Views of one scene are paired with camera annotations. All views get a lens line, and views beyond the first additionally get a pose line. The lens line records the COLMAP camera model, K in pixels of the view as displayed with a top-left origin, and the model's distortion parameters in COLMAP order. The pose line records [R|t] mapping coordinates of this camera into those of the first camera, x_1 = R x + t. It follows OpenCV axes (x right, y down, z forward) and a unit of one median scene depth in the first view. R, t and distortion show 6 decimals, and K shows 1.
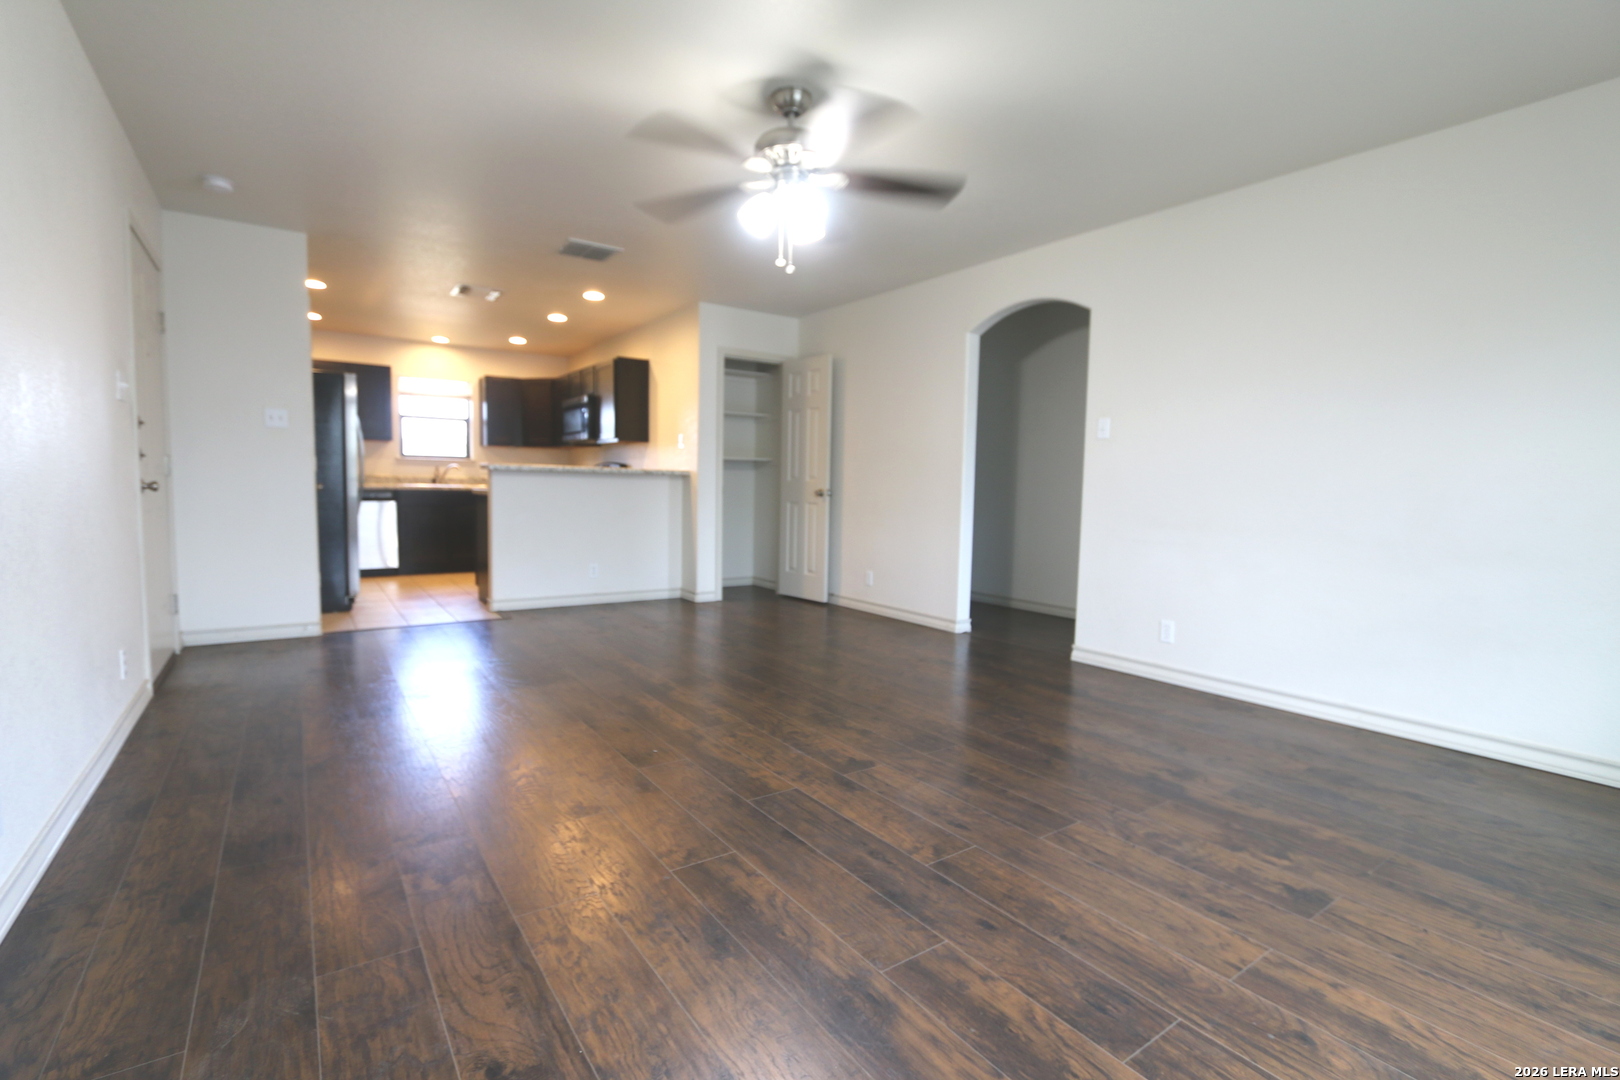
lens RADIAL K [[735.8, 0, 810.0], [0, 735.8, 540.0], [0, 0, 1]] dist [-0.010156, 0.000178]
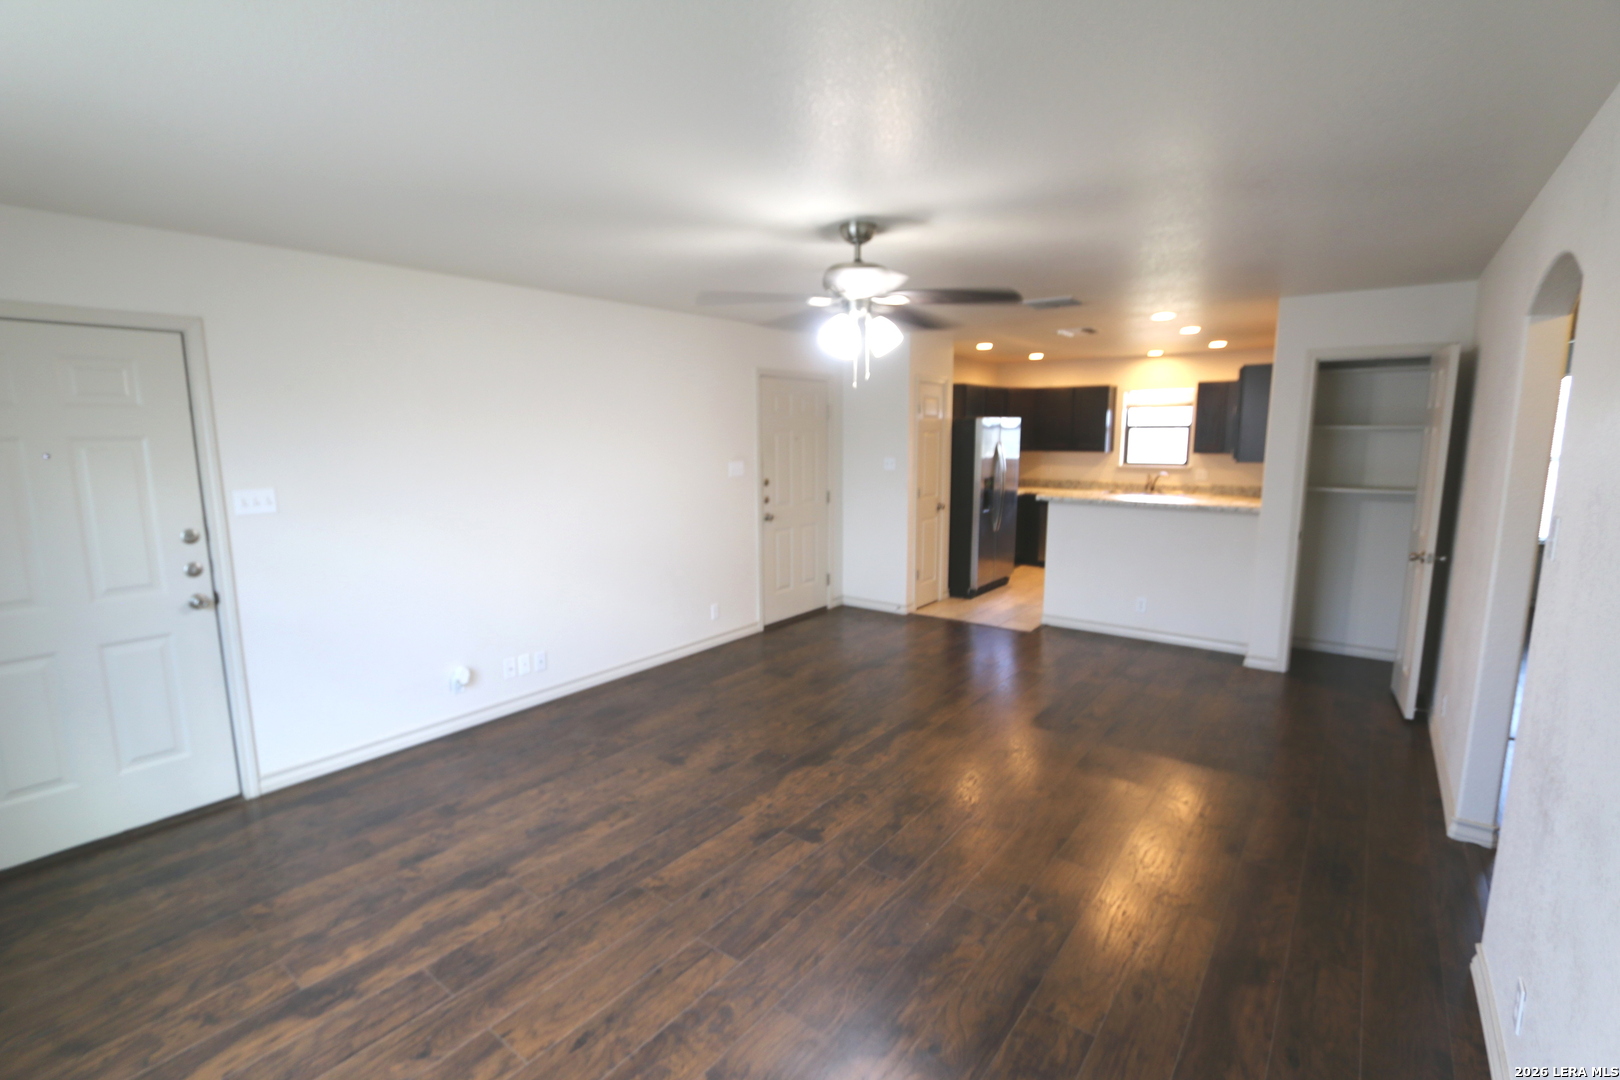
lens RADIAL K [[746.9, 0, 810.0], [0, 746.9, 540.0], [0, 0, 1]] dist [-0.014366, 0.000719]
pose [[0.298955, 0.119755, -0.946723, 1.088871], [-0.060412, 0.992479, 0.106466, -0.266847], [0.952353, 0.025365, 0.303941, 0.631477]]
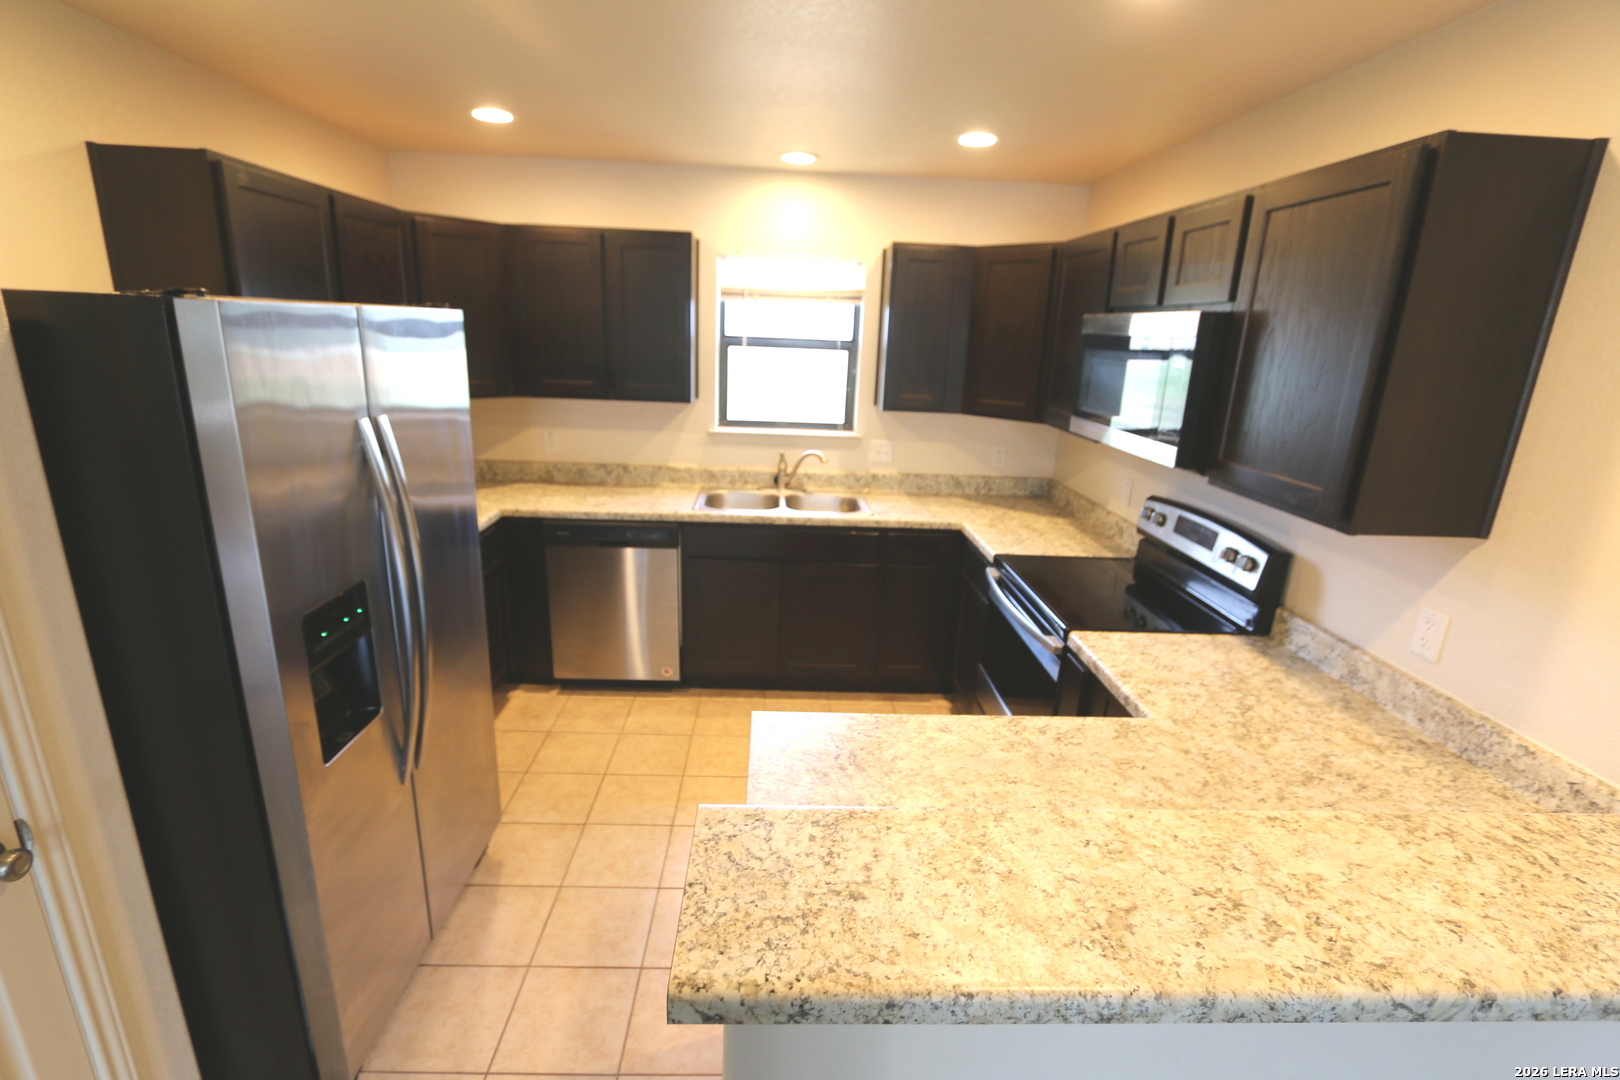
lens RADIAL K [[731.1, 0, 810.0], [0, 731.1, 540.0], [0, 0, 1]] dist [-0.041794, 0.000111]
pose [[0.846196, 0.156953, -0.509233, -0.730652], [-0.061558, 0.978033, 0.199153, -0.408587], [0.529305, -0.137175, 0.837269, 1.802732]]
